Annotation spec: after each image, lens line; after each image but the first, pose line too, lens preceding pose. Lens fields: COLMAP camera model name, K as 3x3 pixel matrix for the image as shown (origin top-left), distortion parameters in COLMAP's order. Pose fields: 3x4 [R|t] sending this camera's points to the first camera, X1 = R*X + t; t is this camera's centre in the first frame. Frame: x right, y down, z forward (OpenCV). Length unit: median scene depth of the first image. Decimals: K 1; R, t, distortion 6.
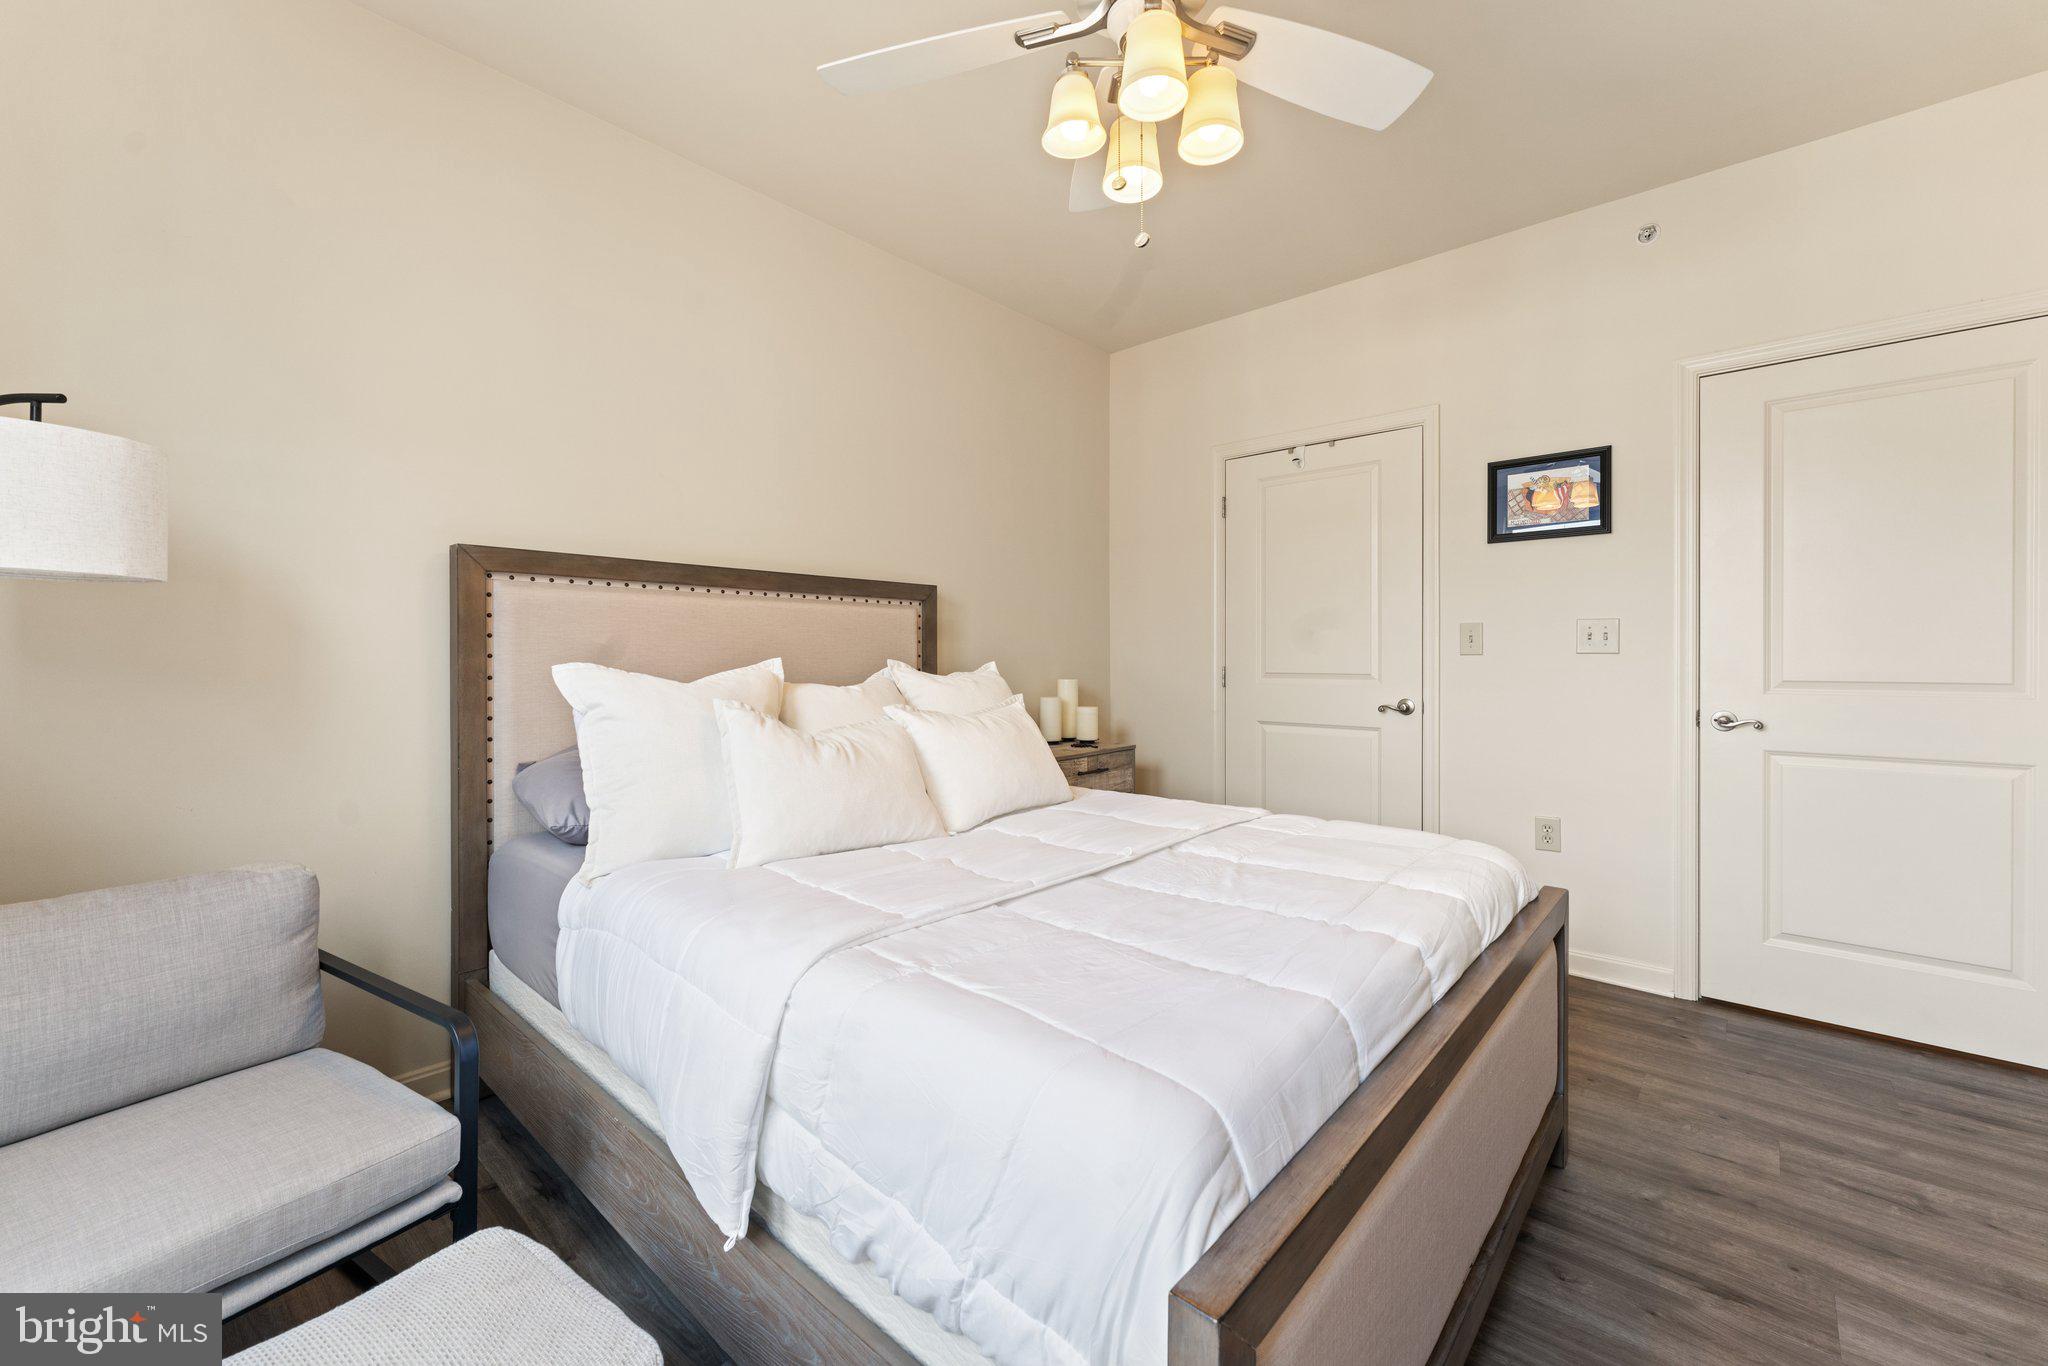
lens RADIAL K [[822.5, 0, 1017.2], [0, 822.5, 657.1], [0, 0, 1]] dist [0.000070, -0.000374]
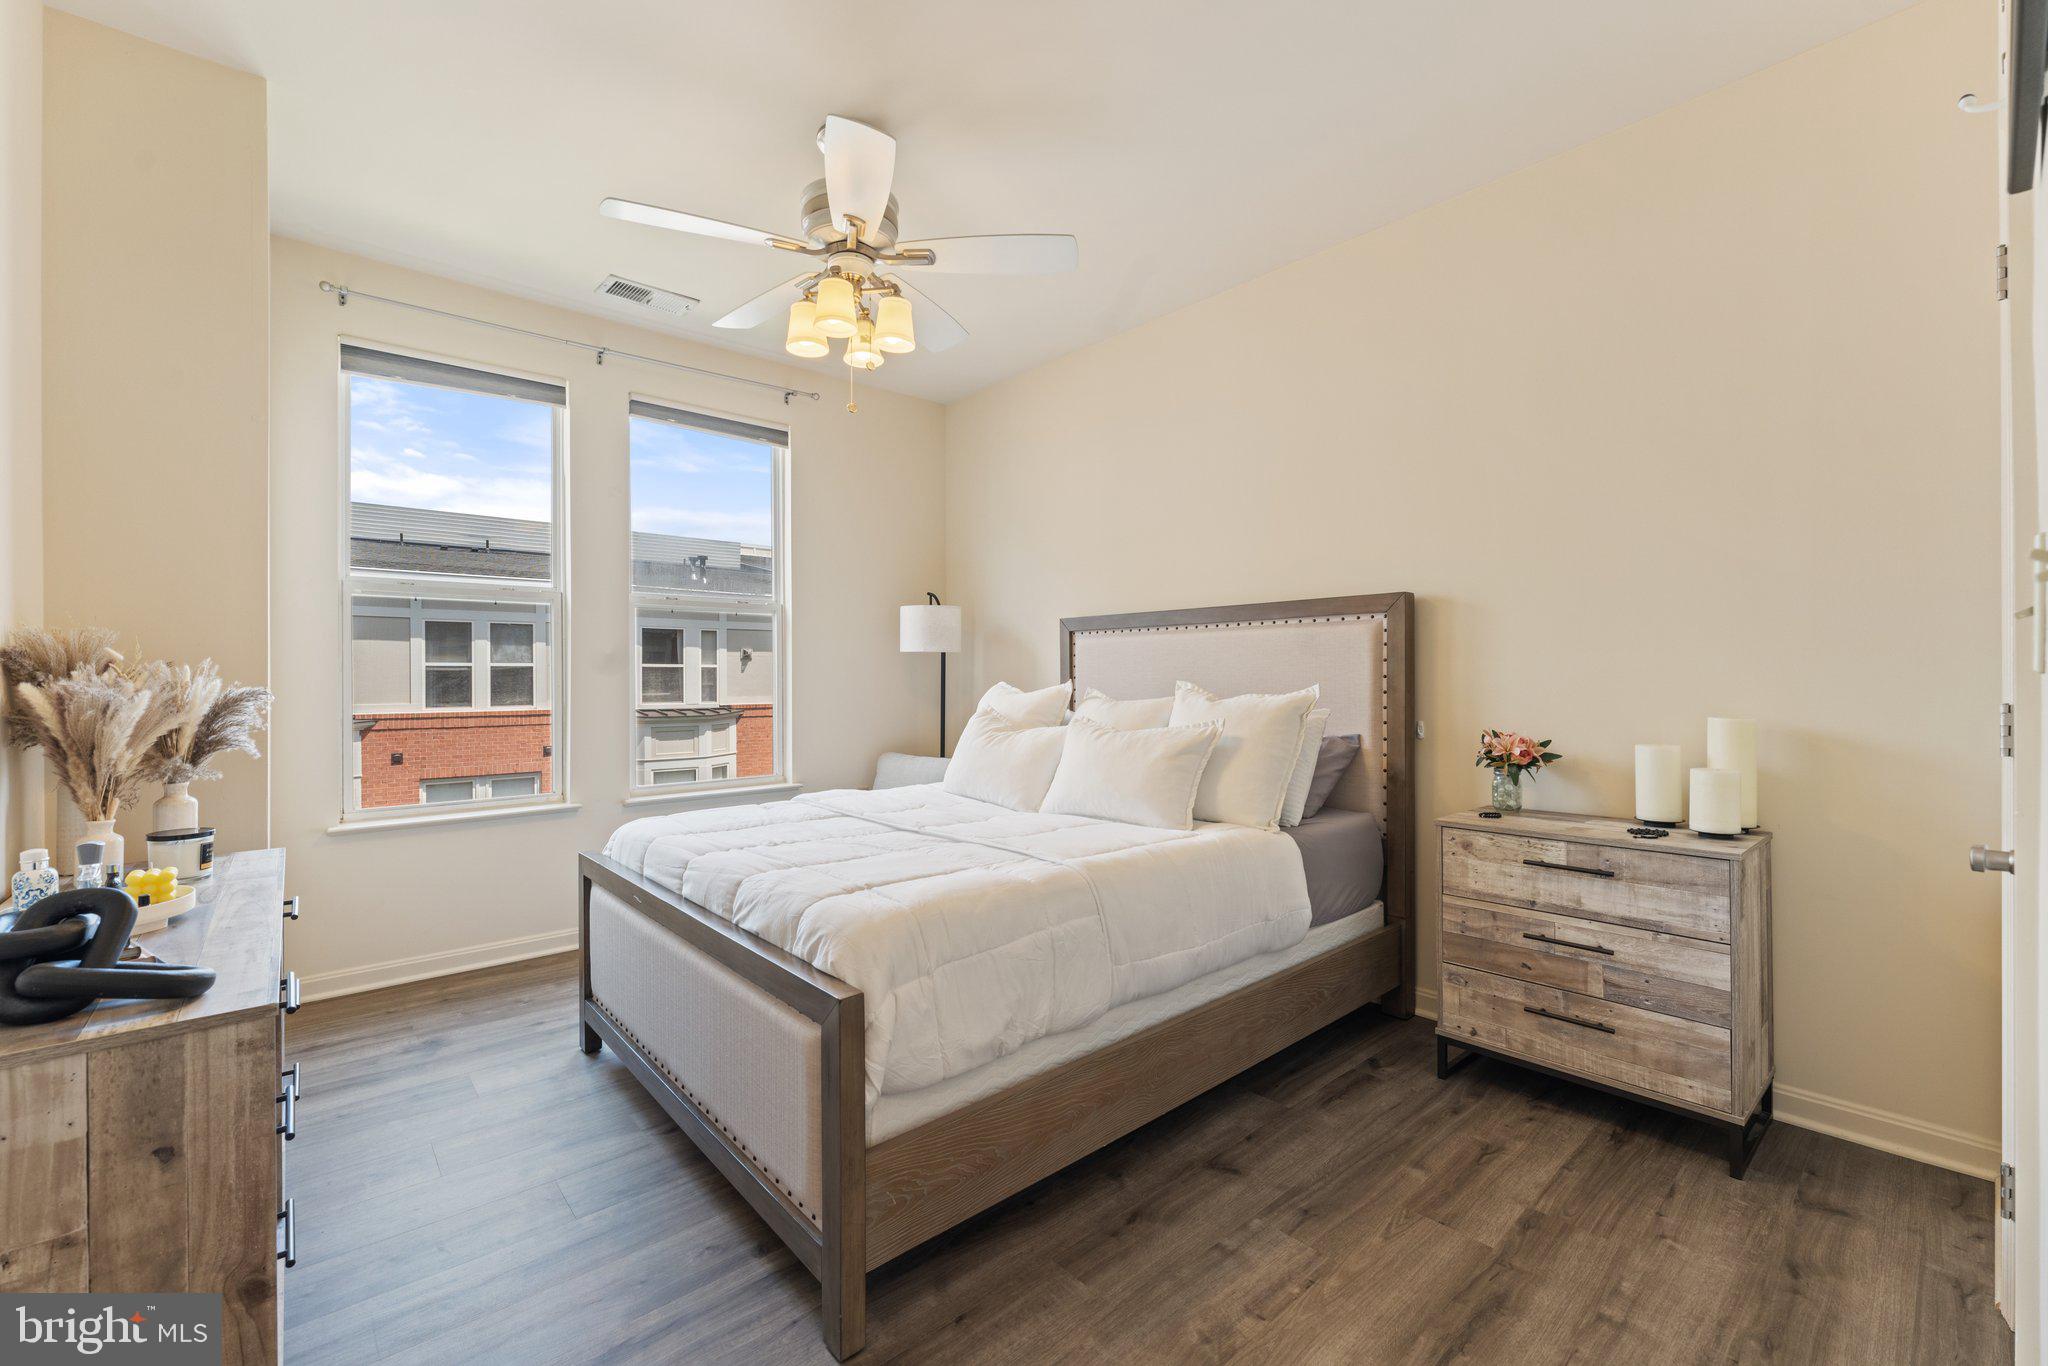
lens RADIAL K [[846.1, 0, 1024.0], [0, 846.1, 683.0], [0, 0, 1]] dist [-0.000467, -0.000051]
pose [[-0.109522, 0.006783, -0.993961, 1.399548], [0.007263, 0.999955, 0.006024, -0.005981], [0.993958, -0.006559, -0.109566, 1.248109]]
